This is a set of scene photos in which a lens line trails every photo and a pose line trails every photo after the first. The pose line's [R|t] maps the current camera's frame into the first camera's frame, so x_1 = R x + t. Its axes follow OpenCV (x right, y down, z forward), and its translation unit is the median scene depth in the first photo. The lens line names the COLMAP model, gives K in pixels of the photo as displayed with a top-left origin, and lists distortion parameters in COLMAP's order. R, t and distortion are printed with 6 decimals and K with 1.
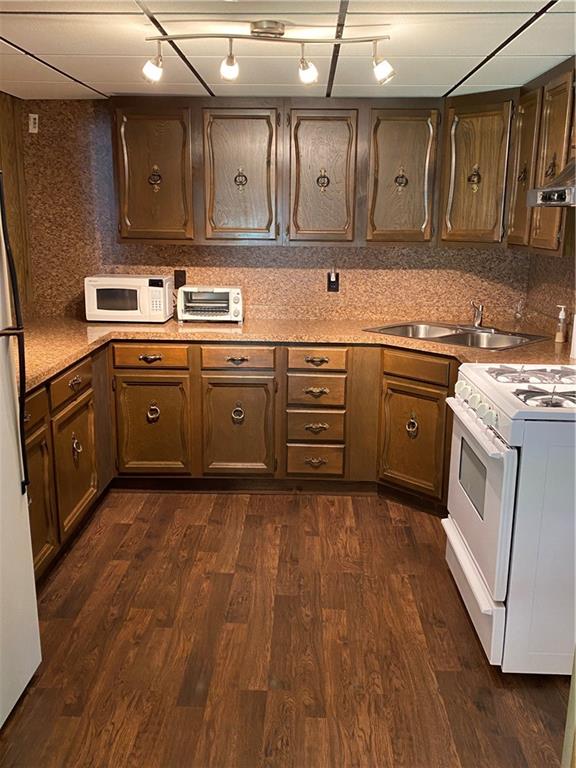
lens RADIAL K [[700.7, 0, 288.0], [0, 700.7, 384.0], [0, 0, 1]] dist [0.141305, -0.291653]
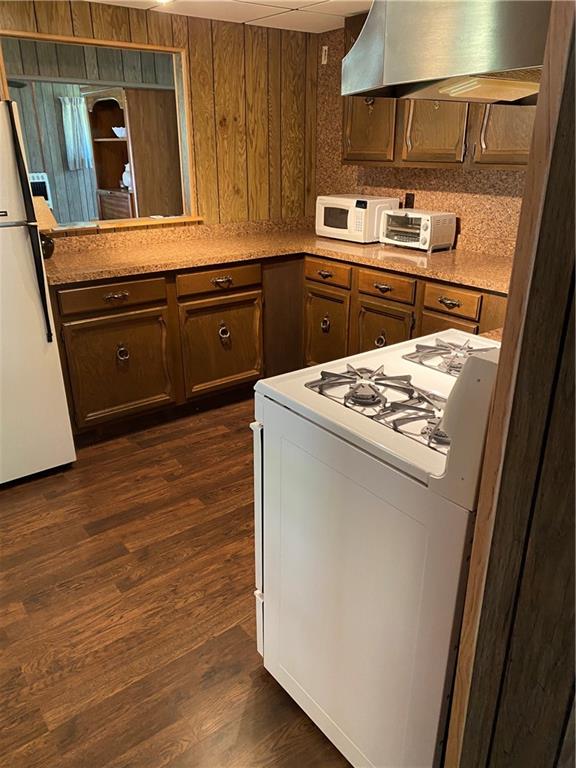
lens RADIAL K [[586.9, 0, 288.0], [0, 586.9, 384.0], [0, 0, 1]] dist [0.110673, -0.190039]
pose [[0.629440, 0.280366, -0.724707, 0.469364], [-0.171759, 0.959771, 0.222124, -0.063520], [0.757828, -0.015338, 0.652274, 0.335748]]
